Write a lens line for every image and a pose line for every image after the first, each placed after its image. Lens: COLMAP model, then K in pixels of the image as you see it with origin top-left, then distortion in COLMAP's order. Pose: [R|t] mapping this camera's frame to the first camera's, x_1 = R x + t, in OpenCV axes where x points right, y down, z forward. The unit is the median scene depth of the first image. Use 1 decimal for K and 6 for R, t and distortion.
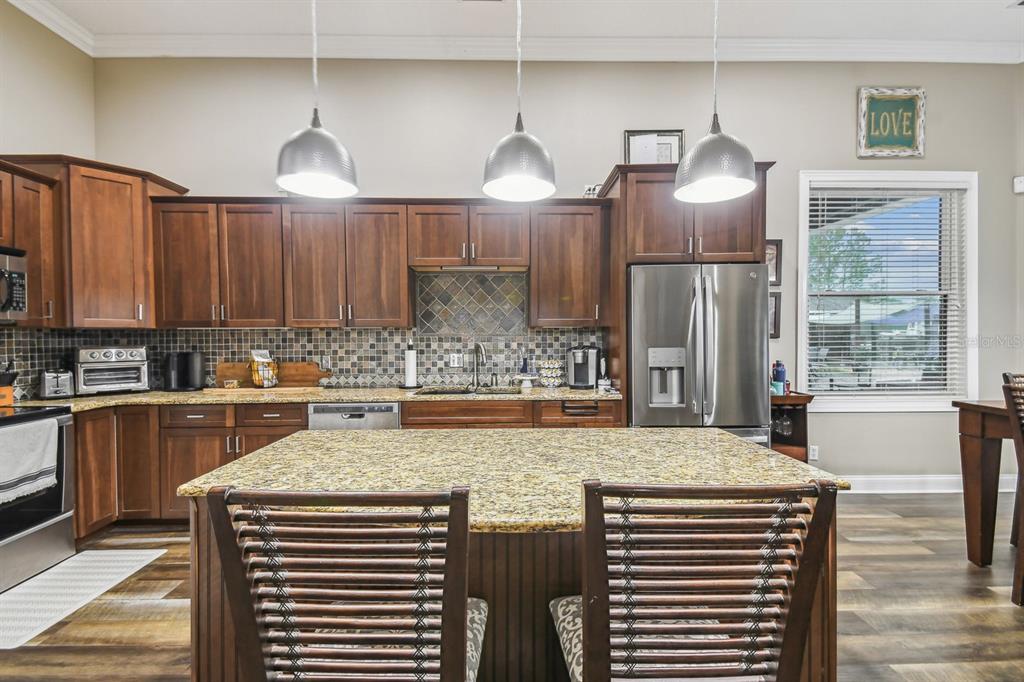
lens RADIAL K [[461.9, 0, 512.0], [0, 461.9, 340.5], [0, 0, 1]] dist [0.025353, -0.008287]
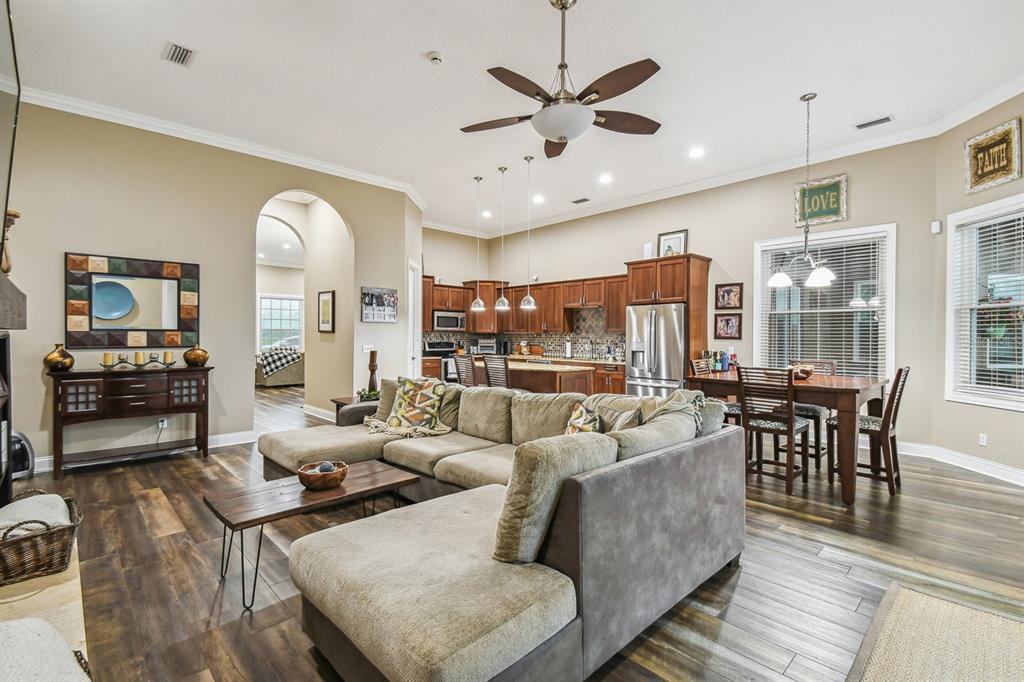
lens RADIAL K [[461.9, 0, 513.6], [0, 461.9, 338.2], [0, 0, 1]] dist [0.025353, -0.008287]
pose [[0.684587, 0.012349, -0.728826, 1.287391], [-0.017402, 0.999848, 0.000596, 0.003902], [0.728723, 0.012276, 0.684698, -0.817813]]
